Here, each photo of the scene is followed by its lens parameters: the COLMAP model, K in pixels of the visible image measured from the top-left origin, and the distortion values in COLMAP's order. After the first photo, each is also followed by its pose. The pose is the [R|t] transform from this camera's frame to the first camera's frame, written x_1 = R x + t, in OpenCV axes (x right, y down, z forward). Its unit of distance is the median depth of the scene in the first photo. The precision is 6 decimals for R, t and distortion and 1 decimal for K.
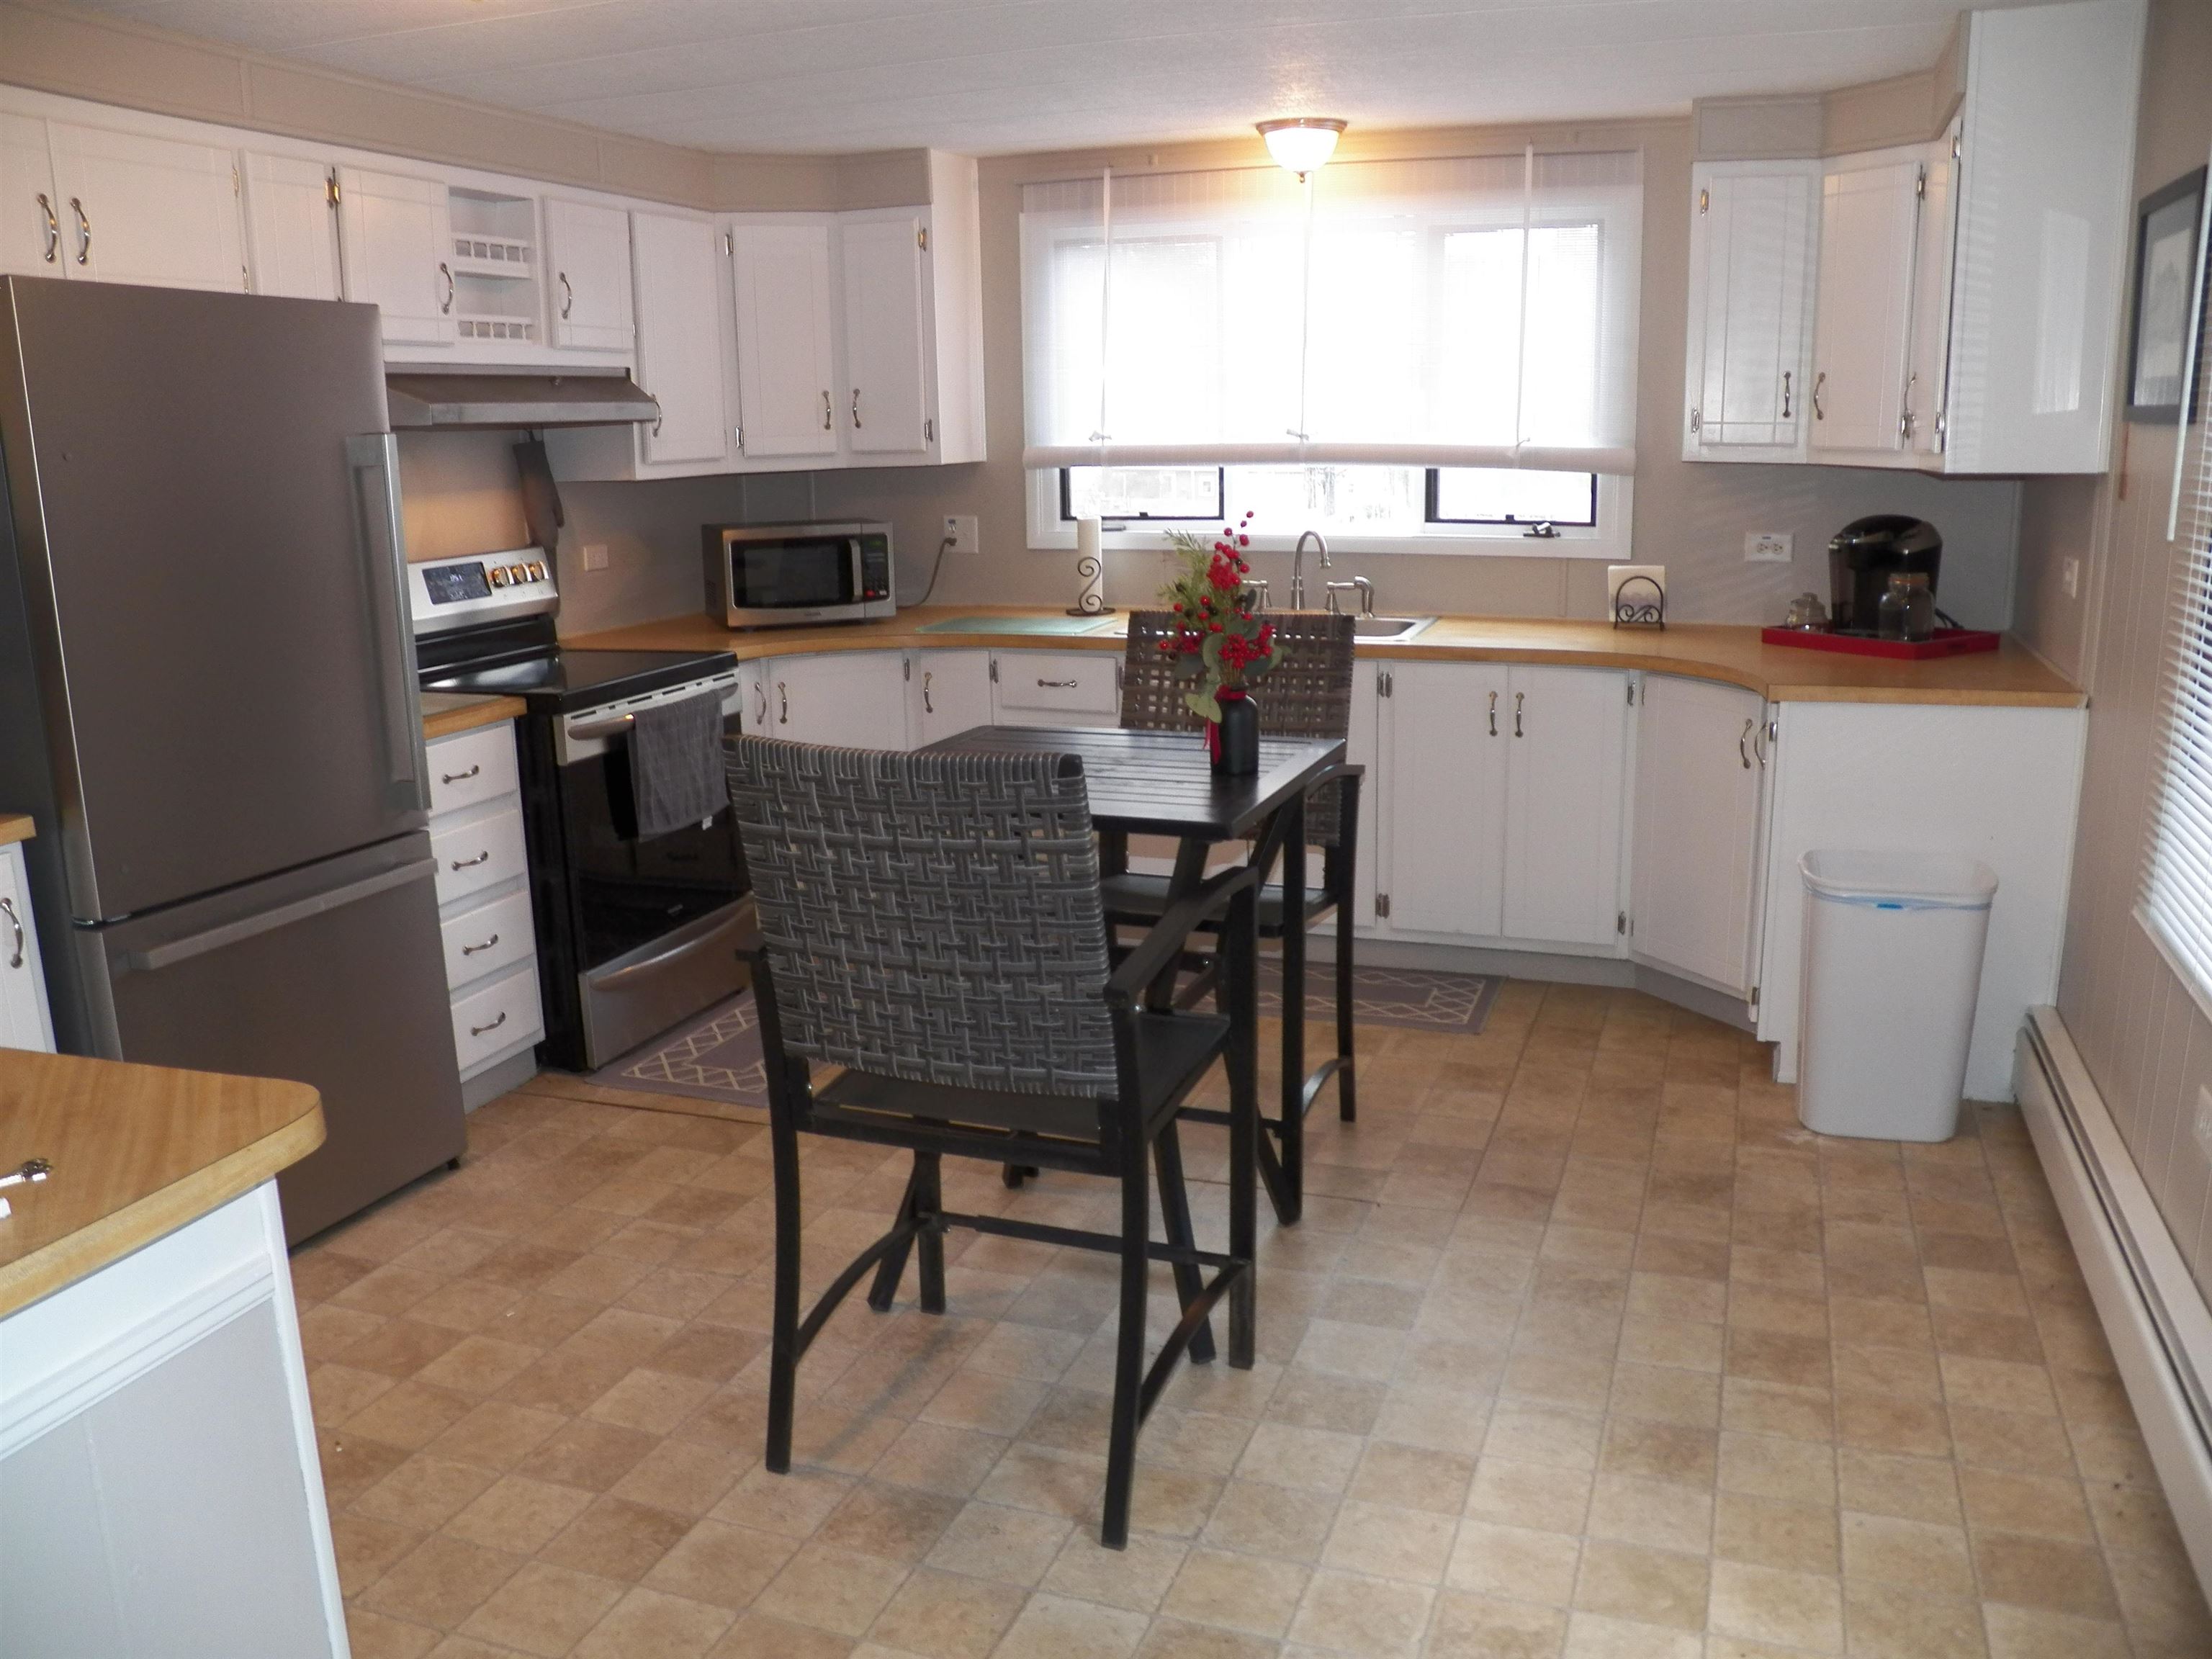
lens RADIAL K [[1801.0, 0, 1112.8], [0, 1801.0, 851.8], [0, 0, 1]] dist [-0.144542, 0.103802]
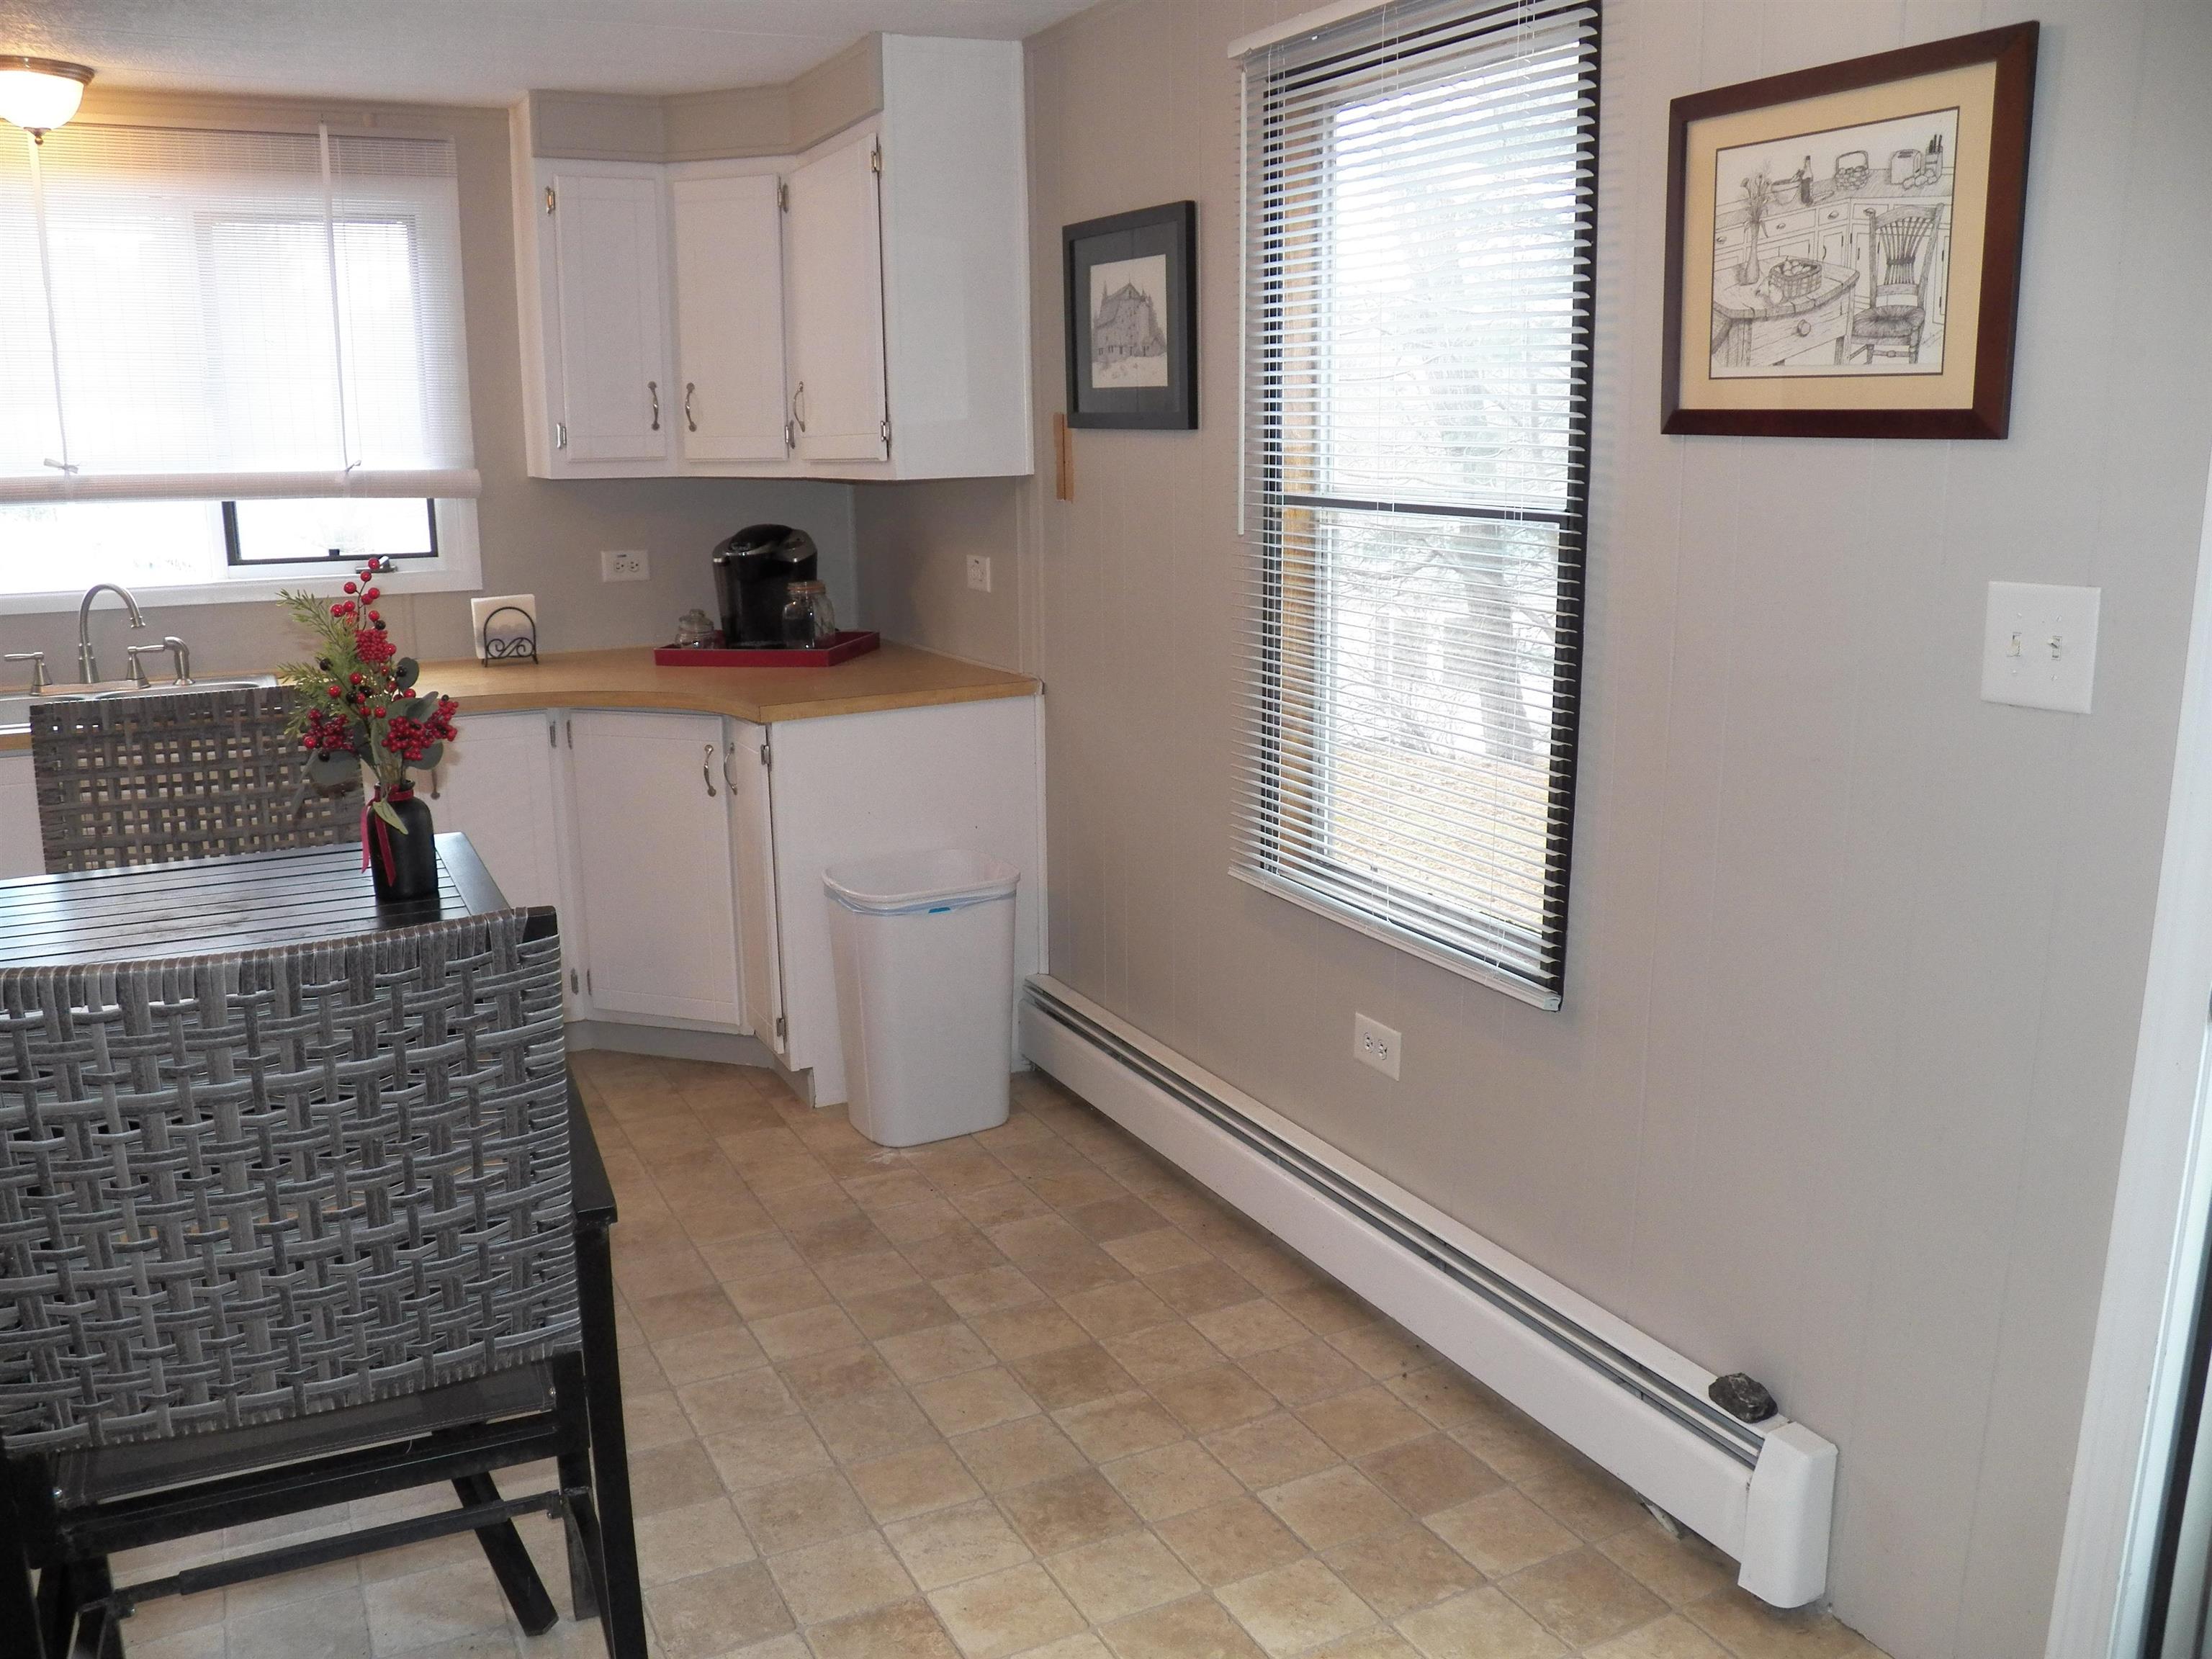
lens RADIAL K [[1801.0, 0, 1103.1], [0, 1801.0, 852.1], [0, 0, 1]] dist [-0.144542, 0.103802]
pose [[0.689102, -0.158410, 0.707138, -0.171583], [0.164481, 0.984537, 0.060266, -0.038167], [-0.705751, 0.074781, 0.704502, 0.160769]]
